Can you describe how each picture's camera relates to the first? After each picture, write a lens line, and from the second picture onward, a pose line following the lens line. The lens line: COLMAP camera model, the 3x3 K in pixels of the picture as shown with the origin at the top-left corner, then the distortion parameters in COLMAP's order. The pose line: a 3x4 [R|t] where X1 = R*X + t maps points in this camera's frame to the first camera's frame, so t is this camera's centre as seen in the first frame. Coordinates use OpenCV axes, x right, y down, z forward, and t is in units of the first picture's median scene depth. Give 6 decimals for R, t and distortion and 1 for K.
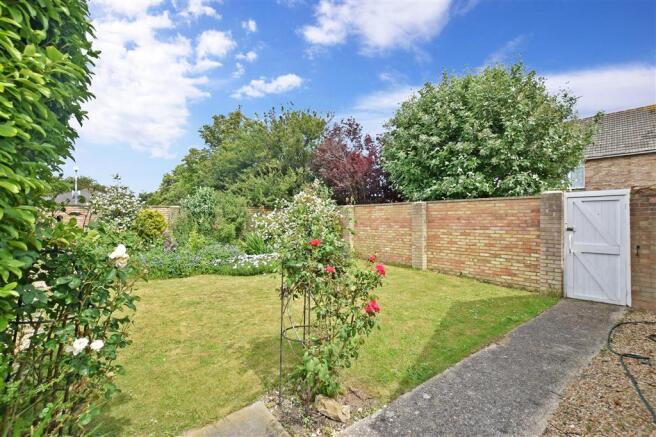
lens RADIAL K [[287.3, 0, 328.9], [0, 287.3, 218.0], [0, 0, 1]] dist [-0.002802, -0.000074]
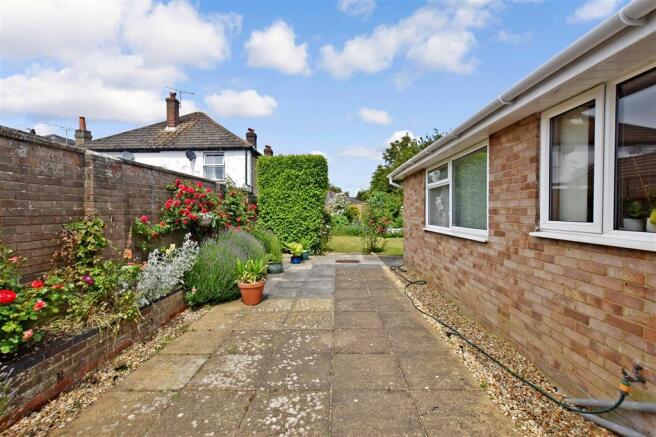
lens RADIAL K [[287.3, 0, 327.3], [0, 287.3, 216.5], [0, 0, 1]] dist [-0.002802, -0.000074]
pose [[0.760033, 0.006193, -0.649855, 0.344694], [0.010972, 0.999690, 0.022359, 0.001724], [0.649792, -0.024124, 0.759729, -0.404746]]
